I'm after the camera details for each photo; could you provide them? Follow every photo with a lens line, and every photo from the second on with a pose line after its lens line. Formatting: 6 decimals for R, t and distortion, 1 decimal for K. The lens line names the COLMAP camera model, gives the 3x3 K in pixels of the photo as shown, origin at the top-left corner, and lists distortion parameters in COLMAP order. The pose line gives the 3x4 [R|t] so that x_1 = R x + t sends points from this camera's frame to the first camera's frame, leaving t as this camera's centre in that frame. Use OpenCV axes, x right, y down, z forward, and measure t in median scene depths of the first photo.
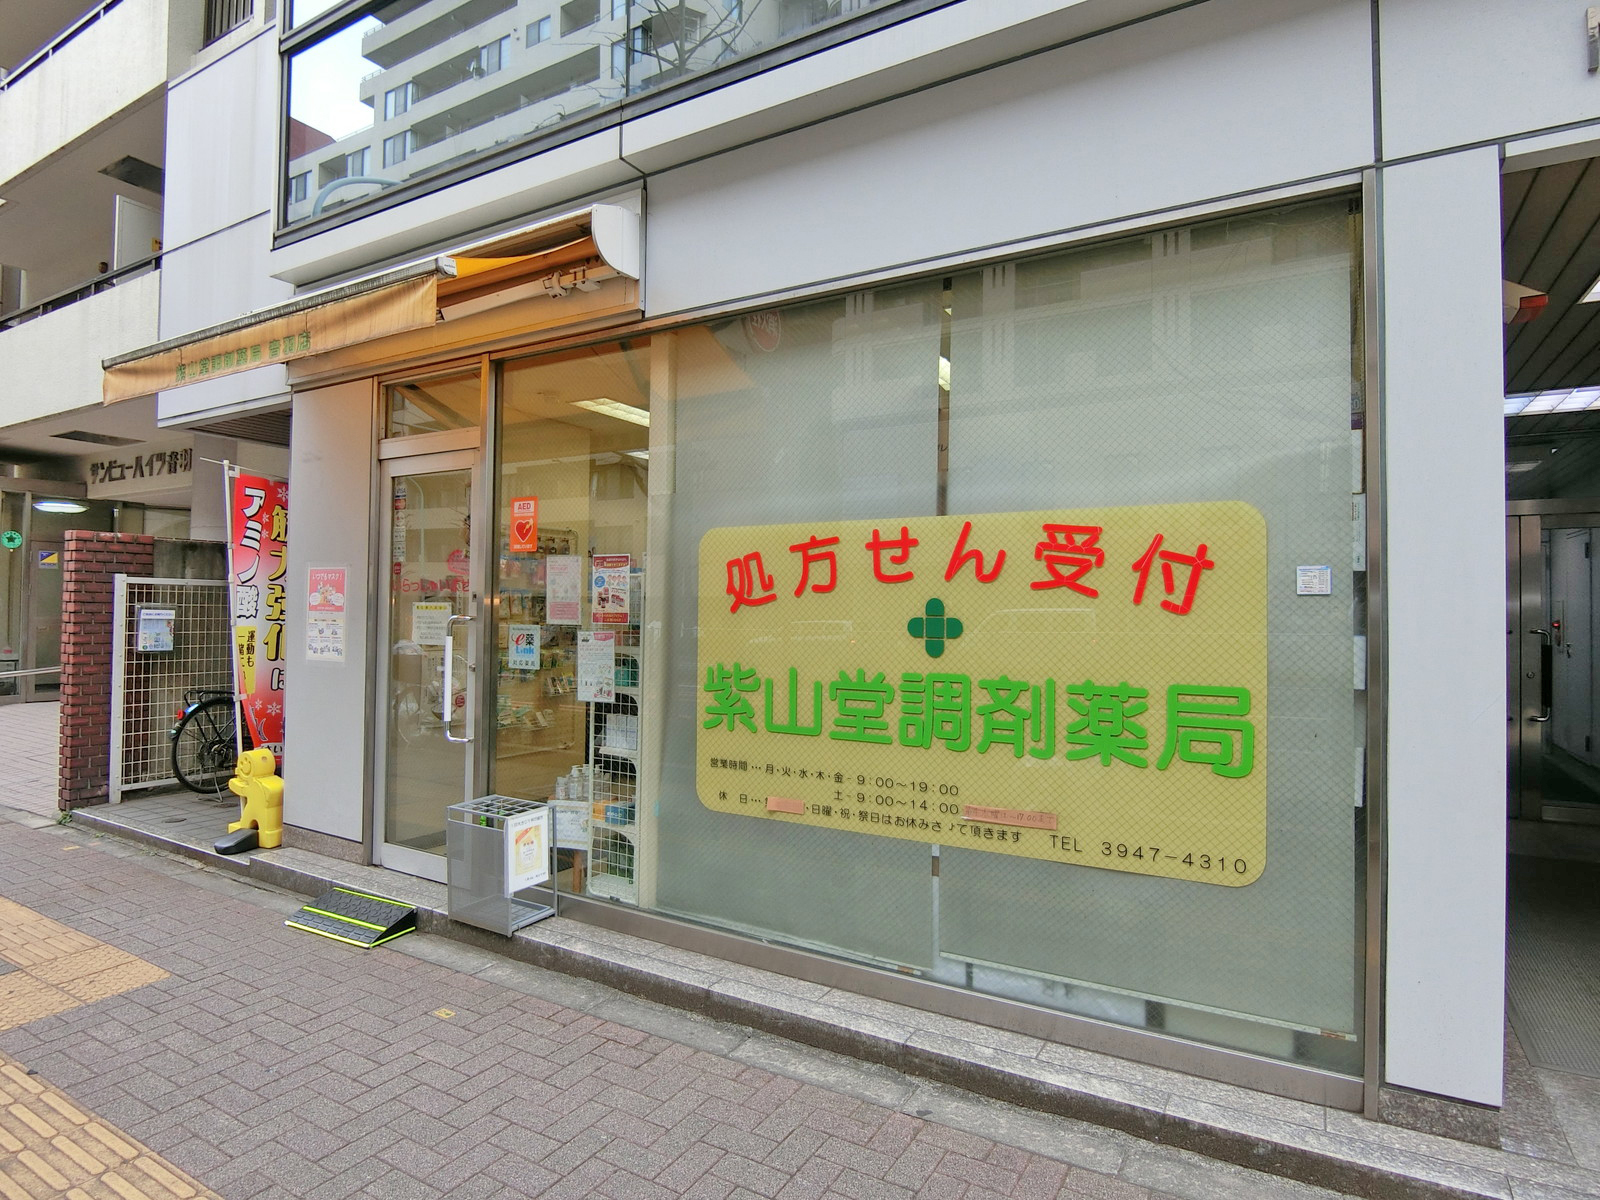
lens RADIAL K [[883.0, 0, 793.4], [0, 883.0, 594.8], [0, 0, 1]] dist [-0.012081, -0.006180]
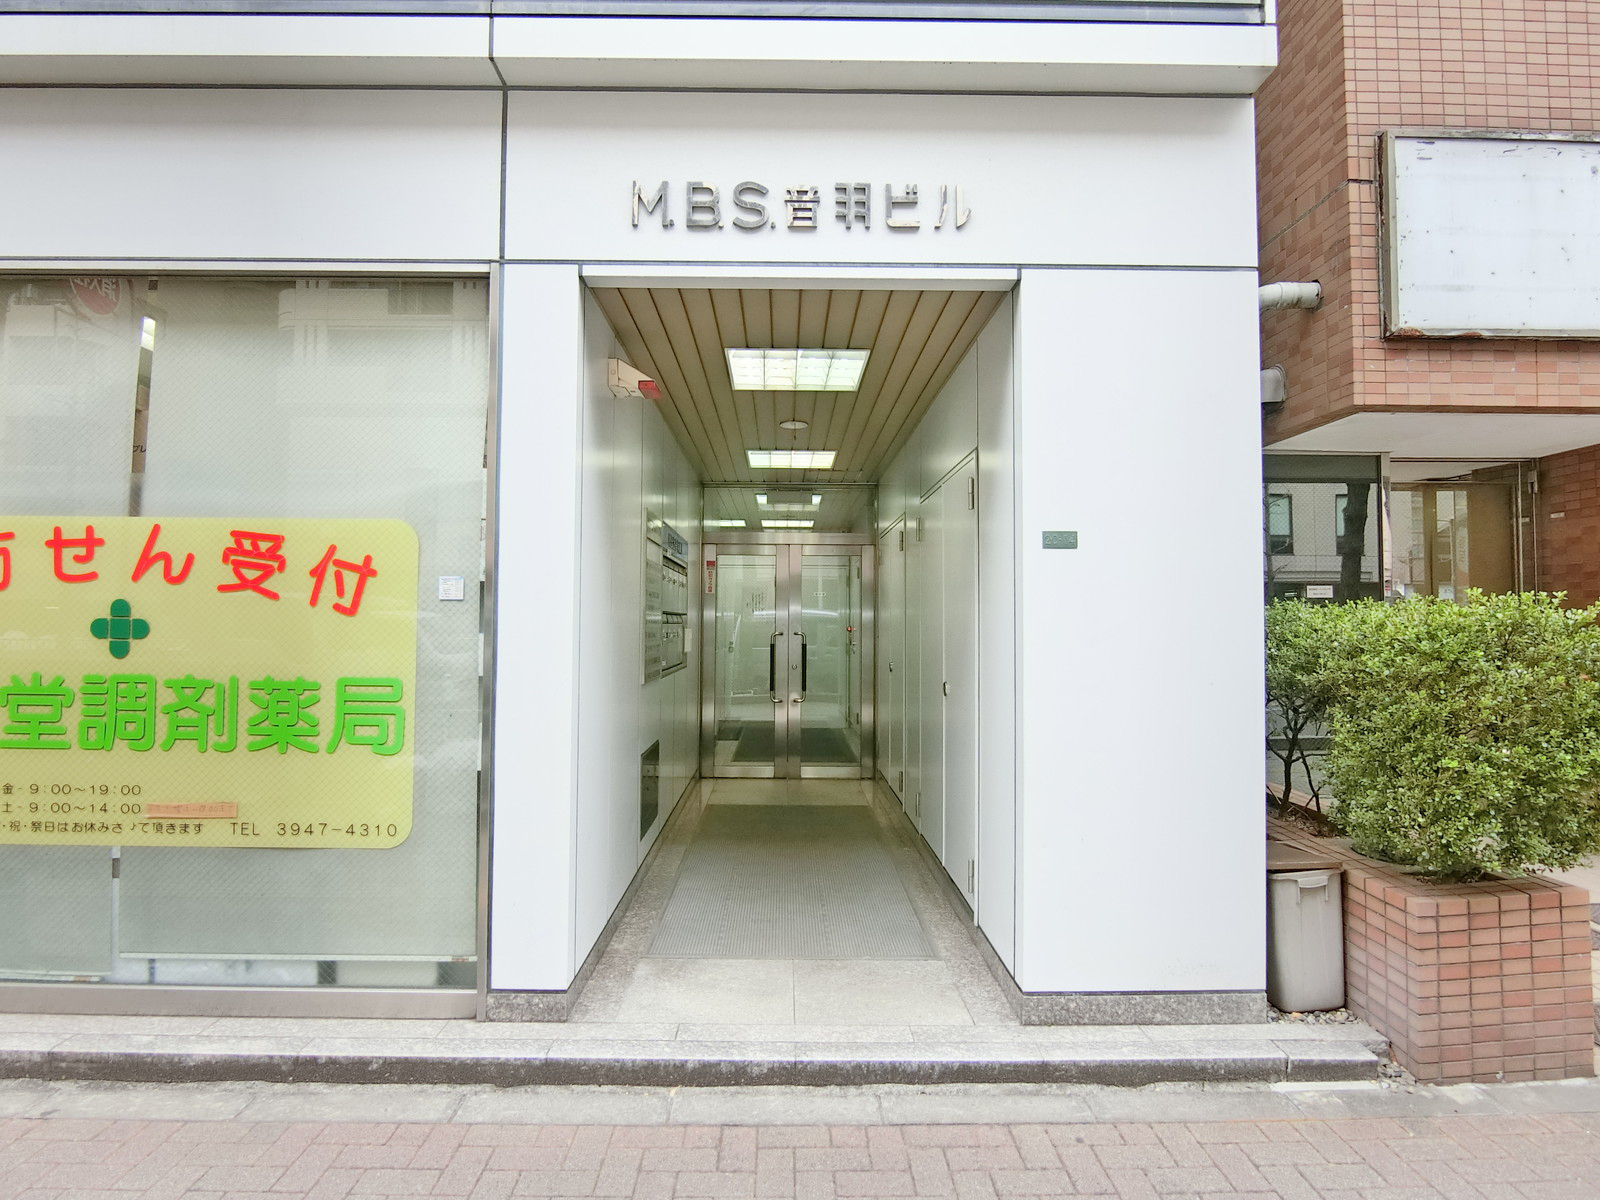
lens RADIAL K [[883.0, 0, 809.6], [0, 883.0, 593.1], [0, 0, 1]] dist [-0.012081, -0.006180]
pose [[0.852717, 0.018405, 0.522049, 0.342335], [-0.013434, 0.999821, -0.013306, 0.000099], [-0.522200, 0.004333, 0.852812, -0.277191]]
